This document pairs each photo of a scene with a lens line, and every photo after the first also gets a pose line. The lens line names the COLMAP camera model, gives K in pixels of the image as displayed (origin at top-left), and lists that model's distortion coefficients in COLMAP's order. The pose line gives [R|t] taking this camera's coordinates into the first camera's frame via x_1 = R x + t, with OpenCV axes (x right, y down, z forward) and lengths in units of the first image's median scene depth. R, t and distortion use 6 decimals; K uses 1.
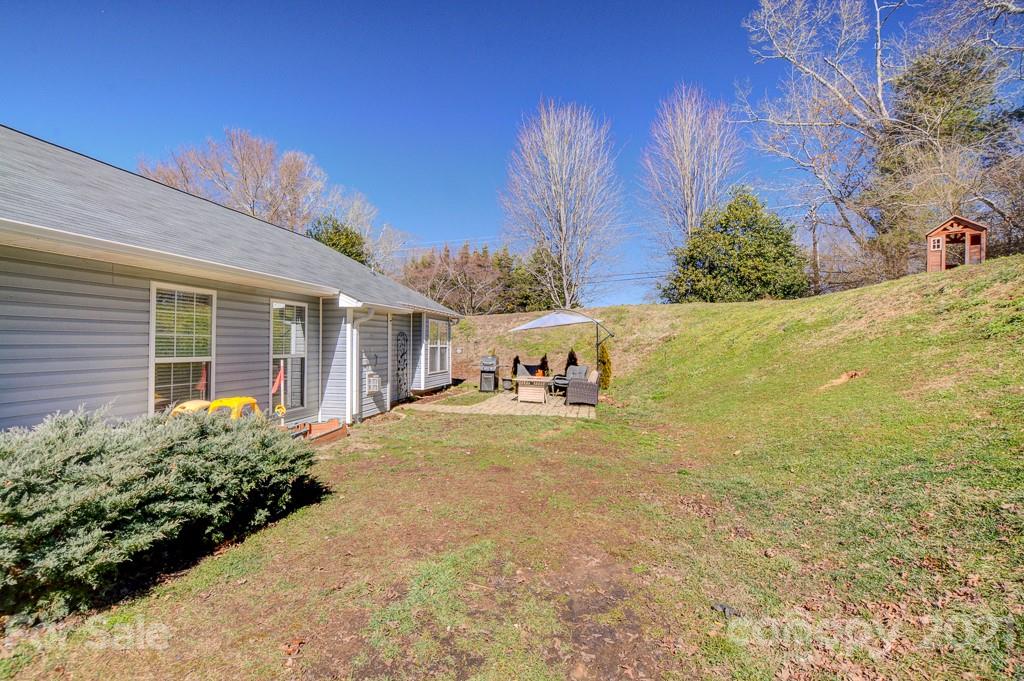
lens RADIAL K [[451.8, 0, 507.5], [0, 451.8, 340.7], [0, 0, 1]] dist [-0.028539, 0.000250]
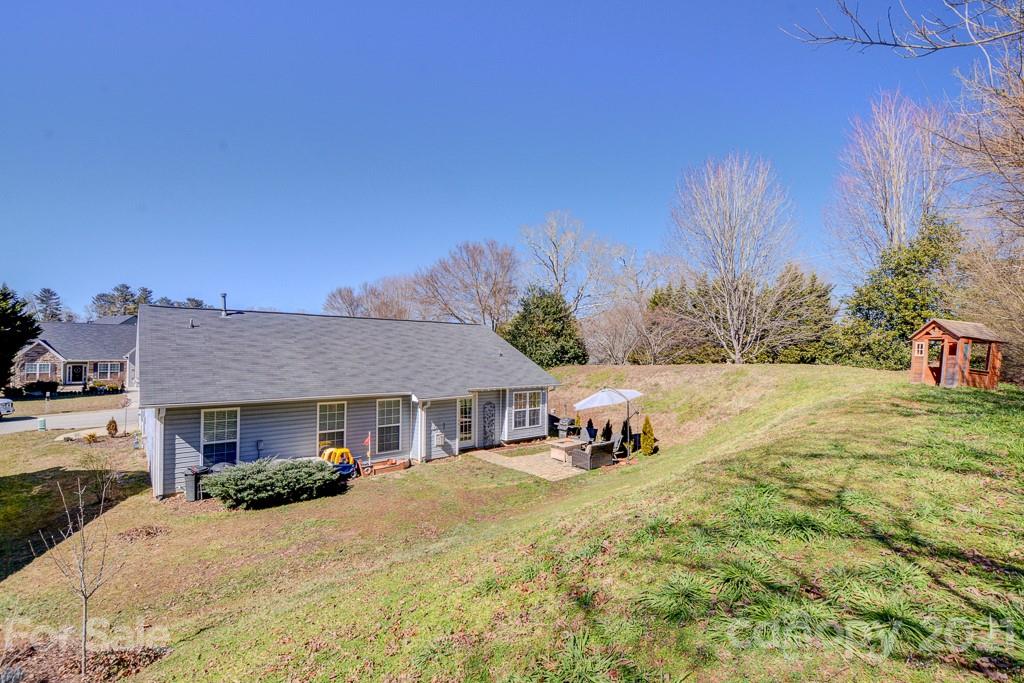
lens RADIAL K [[451.8, 0, 507.5], [0, 451.8, 341.7], [0, 0, 1]] dist [-0.028539, 0.000250]
pose [[0.780283, -0.014916, -0.625249, 1.128505], [0.001639, 0.999761, -0.021805, -0.277166], [0.625425, 0.015989, 0.780121, -0.258795]]
